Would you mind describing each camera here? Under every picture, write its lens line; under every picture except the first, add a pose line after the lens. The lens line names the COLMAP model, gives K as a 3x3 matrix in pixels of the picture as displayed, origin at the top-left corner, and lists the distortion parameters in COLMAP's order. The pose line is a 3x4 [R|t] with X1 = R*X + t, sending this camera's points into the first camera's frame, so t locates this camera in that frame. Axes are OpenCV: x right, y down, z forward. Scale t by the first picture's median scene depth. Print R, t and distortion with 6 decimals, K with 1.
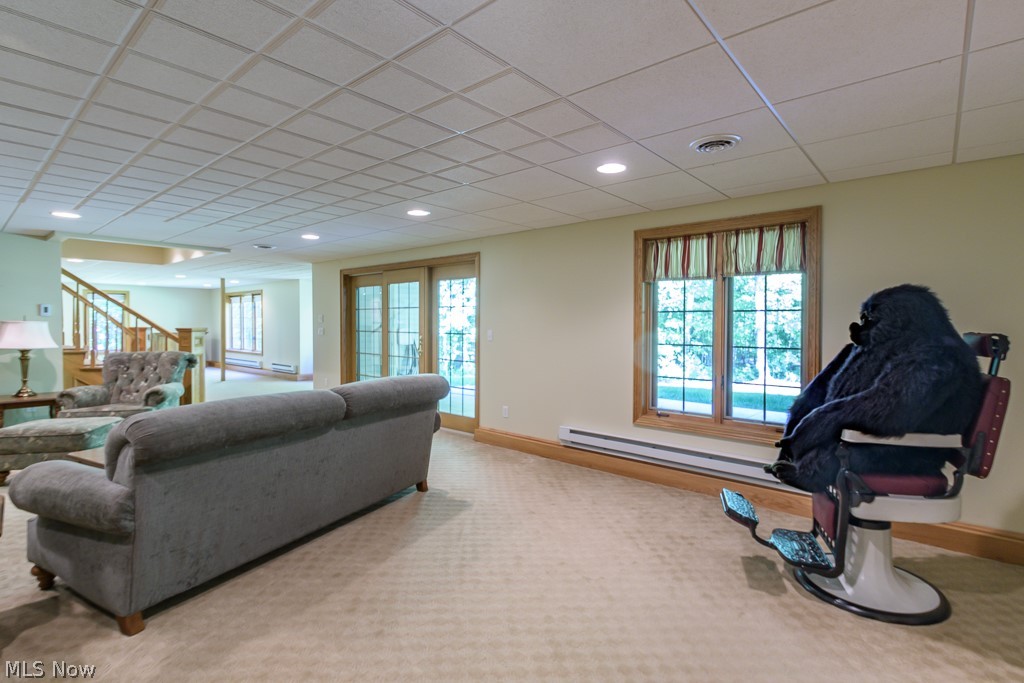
lens RADIAL K [[494.3, 0, 512.0], [0, 494.3, 333.4], [0, 0, 1]] dist [-0.002679, -0.000324]
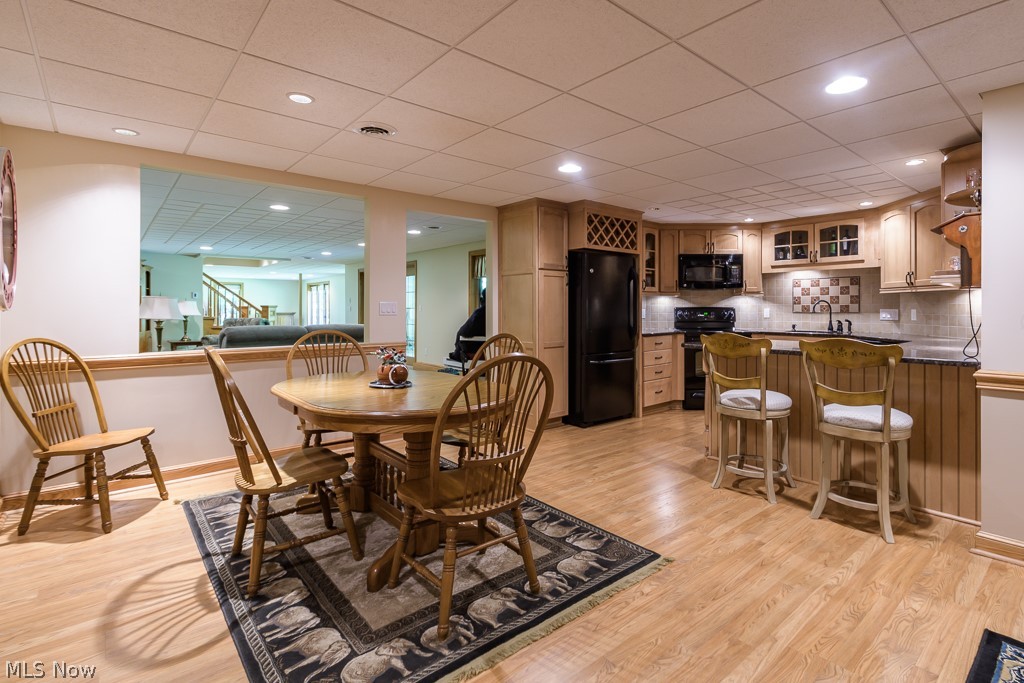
lens RADIAL K [[494.3, 0, 515.5], [0, 494.3, 311.8], [0, 0, 1]] dist [-0.002679, -0.000324]
pose [[0.986102, 0.001593, -0.166131, 0.528306], [-0.004306, 0.999863, -0.015971, 0.038508], [0.166083, 0.016464, 0.985974, -0.605290]]
